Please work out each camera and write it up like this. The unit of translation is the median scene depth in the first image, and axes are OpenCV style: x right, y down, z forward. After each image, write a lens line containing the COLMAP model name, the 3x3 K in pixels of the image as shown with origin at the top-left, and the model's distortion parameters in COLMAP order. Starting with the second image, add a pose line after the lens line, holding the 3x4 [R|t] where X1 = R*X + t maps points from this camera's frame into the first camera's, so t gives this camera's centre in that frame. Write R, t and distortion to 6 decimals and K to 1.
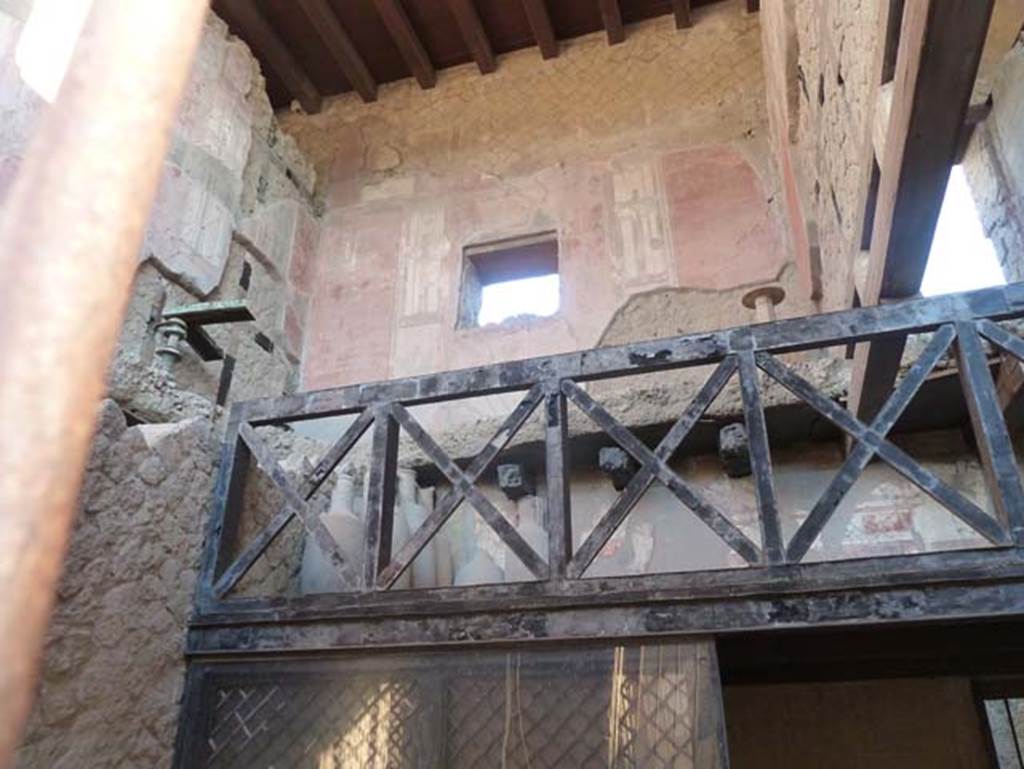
lens RADIAL K [[730.5, 0, 512.0], [0, 730.5, 384.5], [0, 0, 1]] dist [-0.051412, 0.002078]
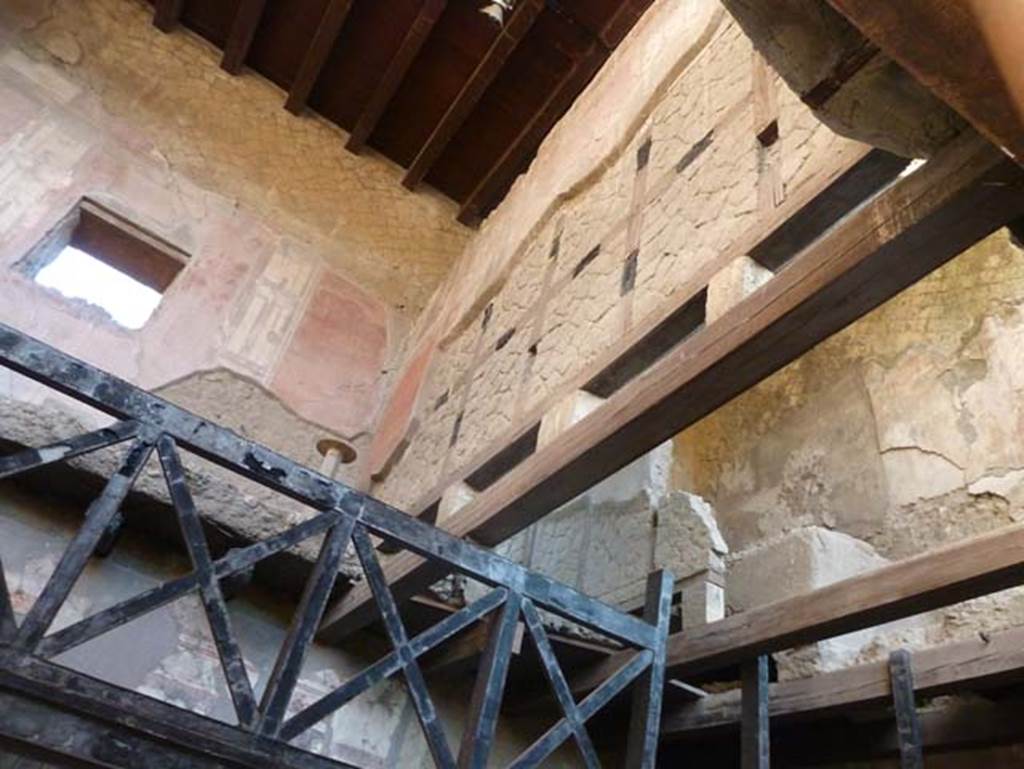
lens RADIAL K [[739.9, 0, 508.9], [0, 739.9, 375.1], [0, 0, 1]] dist [-0.053731, 0.007271]
pose [[0.628064, 0.588449, 0.509180, -0.105878], [-0.494207, 0.807066, -0.323115, 0.010668], [-0.601078, -0.048704, 0.797705, 0.045269]]
